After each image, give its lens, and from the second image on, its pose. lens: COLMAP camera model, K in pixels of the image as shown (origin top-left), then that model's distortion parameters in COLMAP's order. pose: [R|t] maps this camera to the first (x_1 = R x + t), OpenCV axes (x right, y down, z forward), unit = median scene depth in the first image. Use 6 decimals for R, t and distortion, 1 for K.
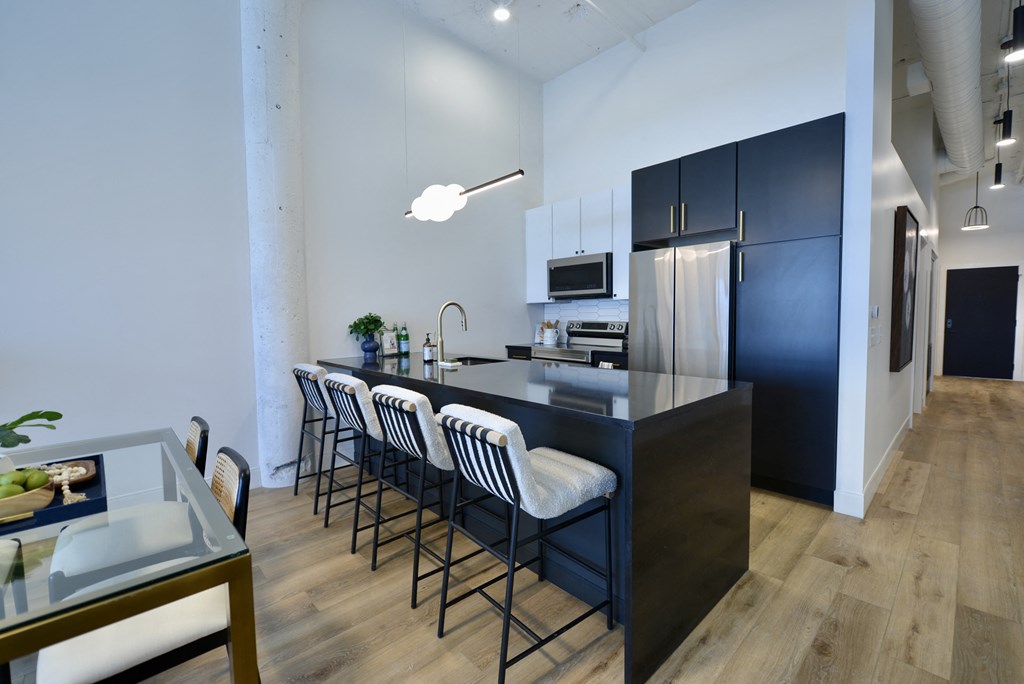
lens RADIAL K [[446.3, 0, 519.0], [0, 446.3, 340.6], [0, 0, 1]] dist [-0.004122, -0.000897]
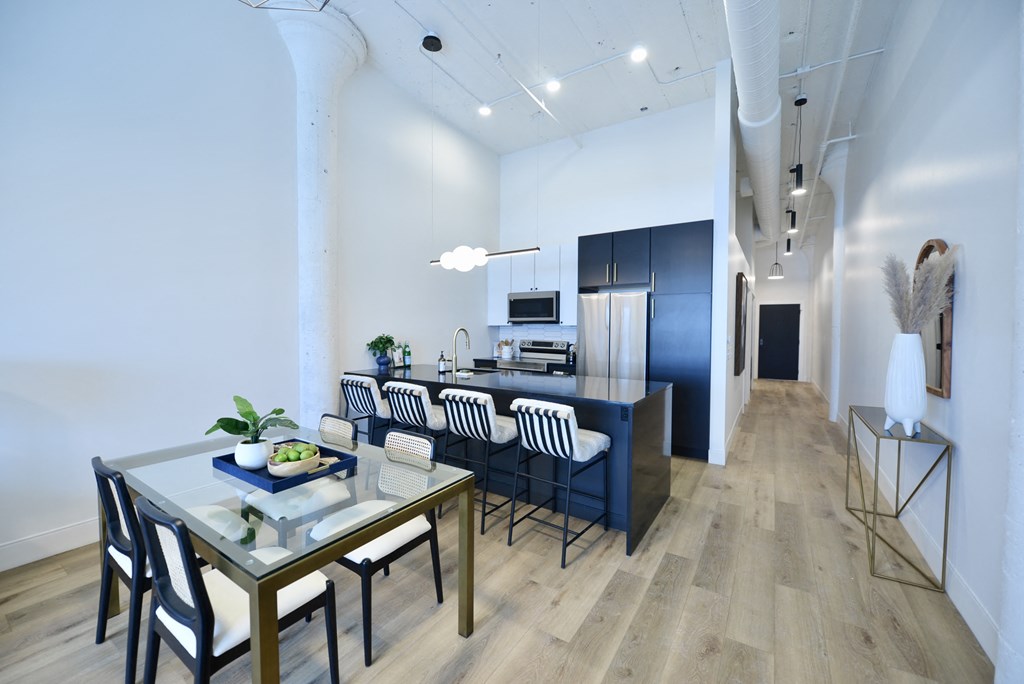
lens RADIAL K [[408.0, 0, 522.7], [0, 408.0, 343.2], [0, 0, 1]] dist [-0.003919, -0.000172]
pose [[0.969916, 0.007063, 0.243337, -0.229416], [-0.002002, 0.999777, -0.021036, -0.012516], [-0.243431, 0.019916, 0.969714, -0.205451]]
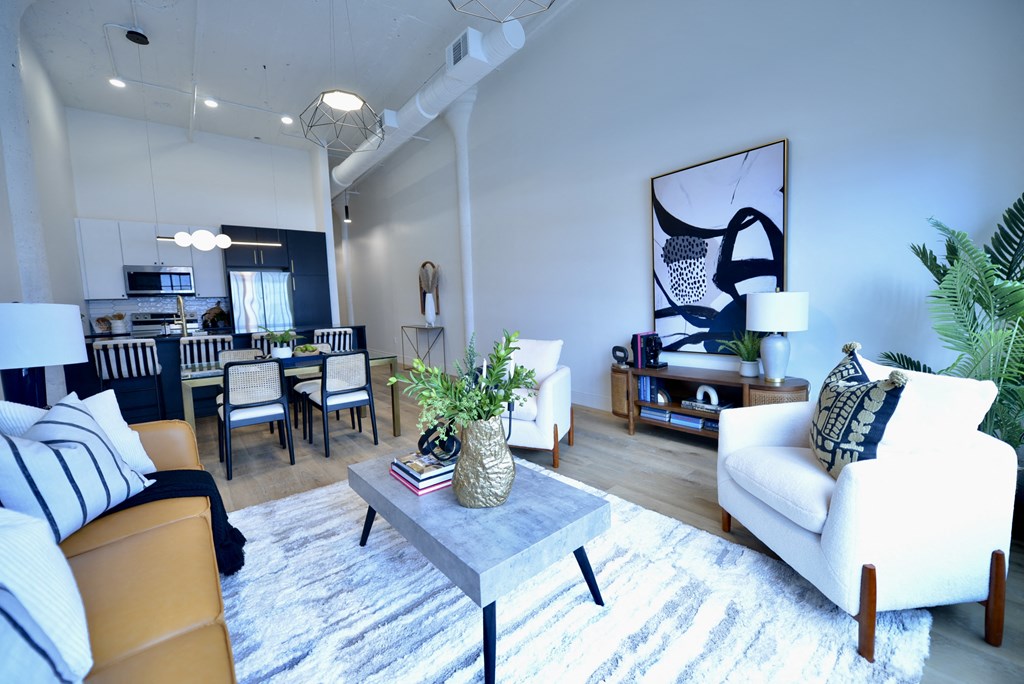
lens RADIAL K [[408.0, 0, 511.7], [0, 408.0, 345.9], [0, 0, 1]] dist [-0.003919, -0.000172]
pose [[0.078406, -0.092450, 0.992626, -1.290313], [0.092100, 0.992104, 0.085127, 0.066544], [-0.992658, 0.084746, 0.086302, -0.236950]]
